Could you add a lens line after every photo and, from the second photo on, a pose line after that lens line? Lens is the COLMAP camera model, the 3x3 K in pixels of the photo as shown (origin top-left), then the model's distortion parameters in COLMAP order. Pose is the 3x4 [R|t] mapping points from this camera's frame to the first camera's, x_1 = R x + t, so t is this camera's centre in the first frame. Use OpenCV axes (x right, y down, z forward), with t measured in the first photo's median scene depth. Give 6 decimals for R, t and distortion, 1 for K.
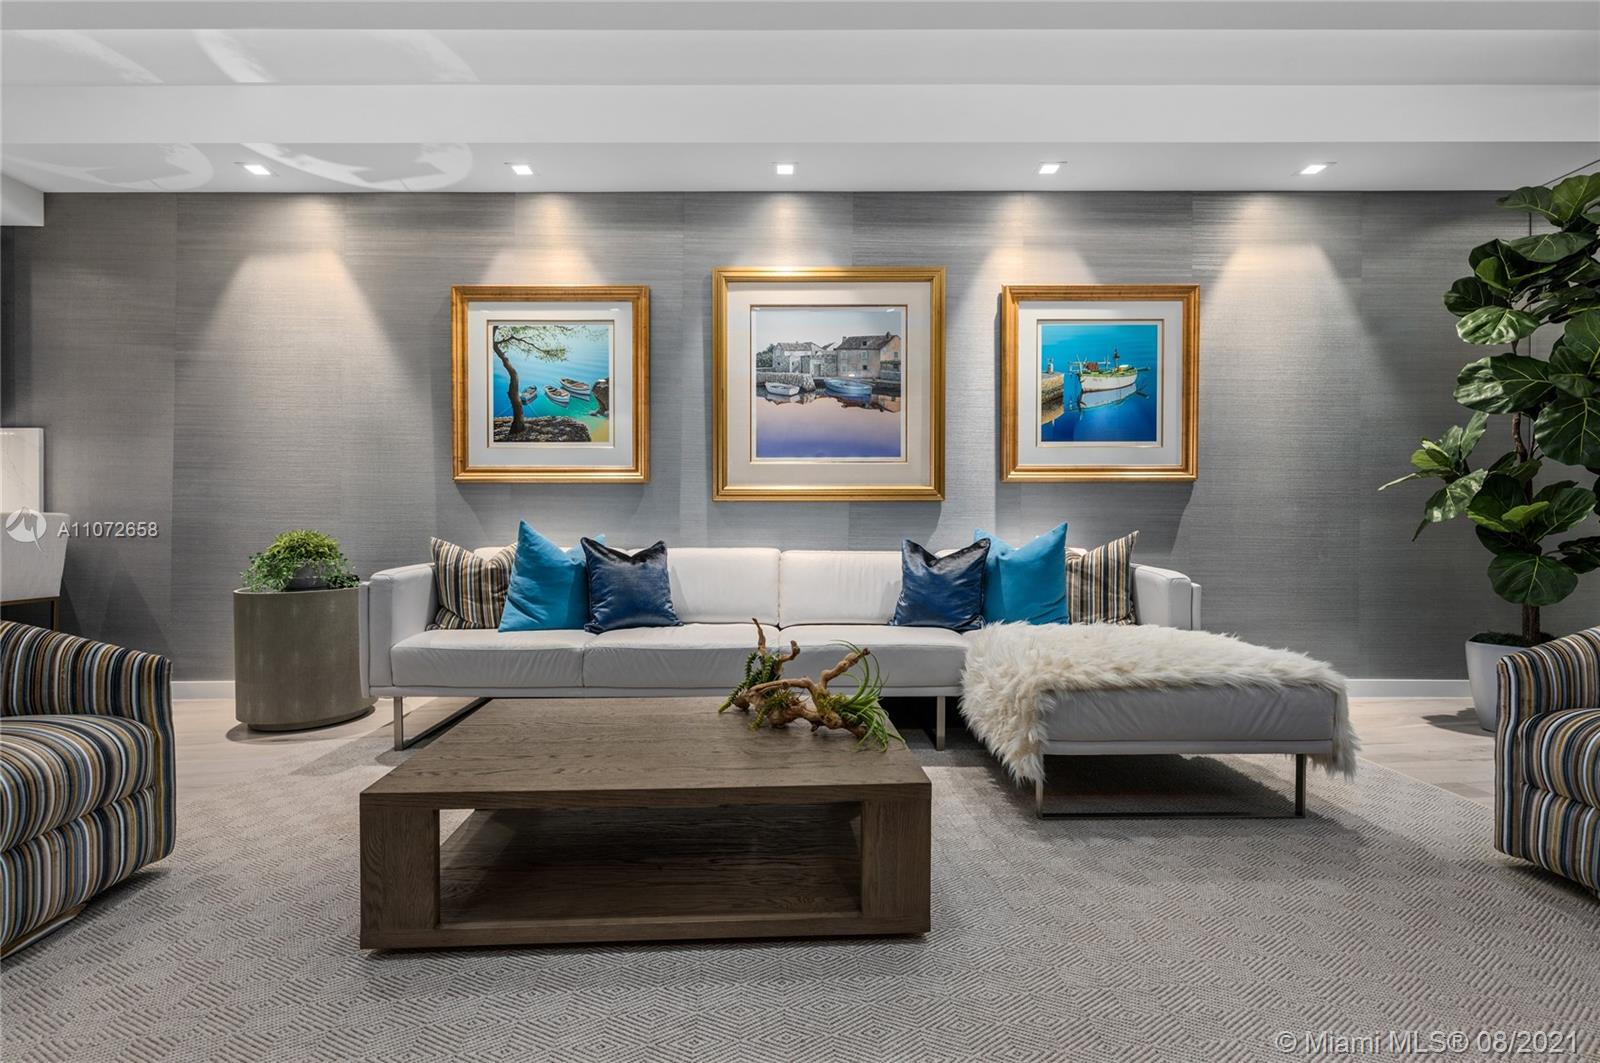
lens RADIAL K [[699.6, 0, 797.7], [0, 699.6, 519.7], [0, 0, 1]] dist [-0.000890, -0.000232]
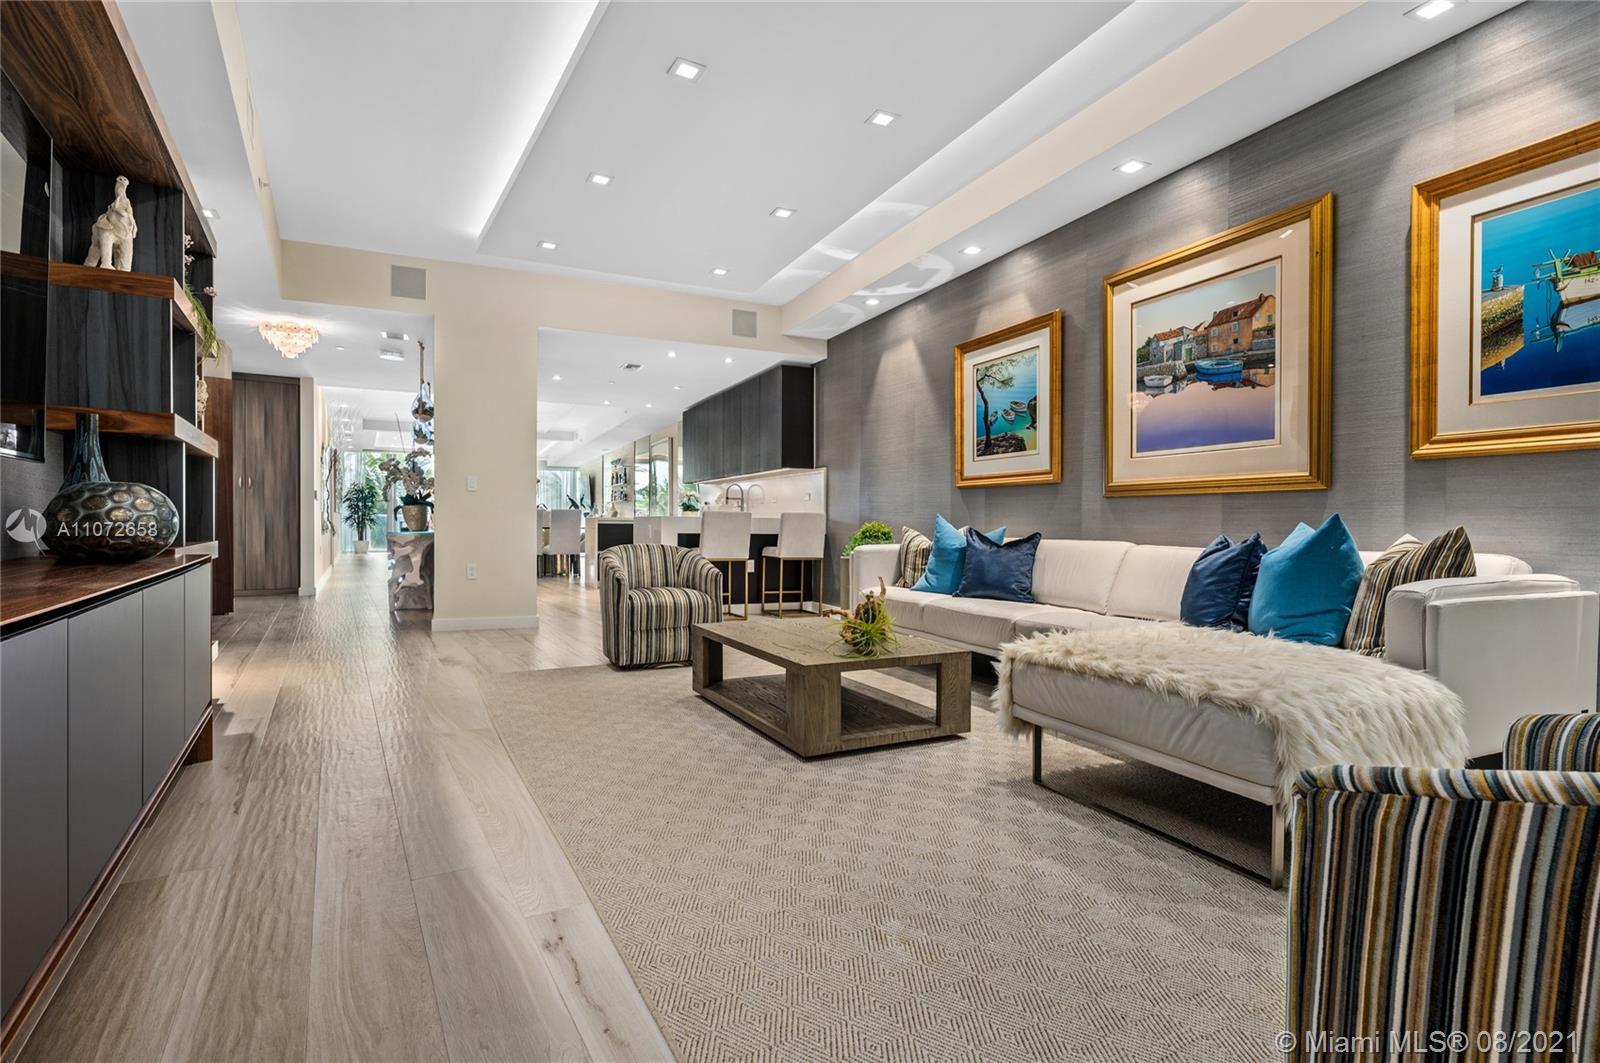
lens RADIAL K [[781.7, 0, 800.0], [0, 781.7, 531.5], [0, 0, 1]] dist [-0.001067, -0.000031]
pose [[0.401804, 0.014027, -0.915618, 0.780131], [-0.010226, 0.999889, 0.010831, 0.016897], [0.915669, 0.005011, 0.401903, 0.104762]]
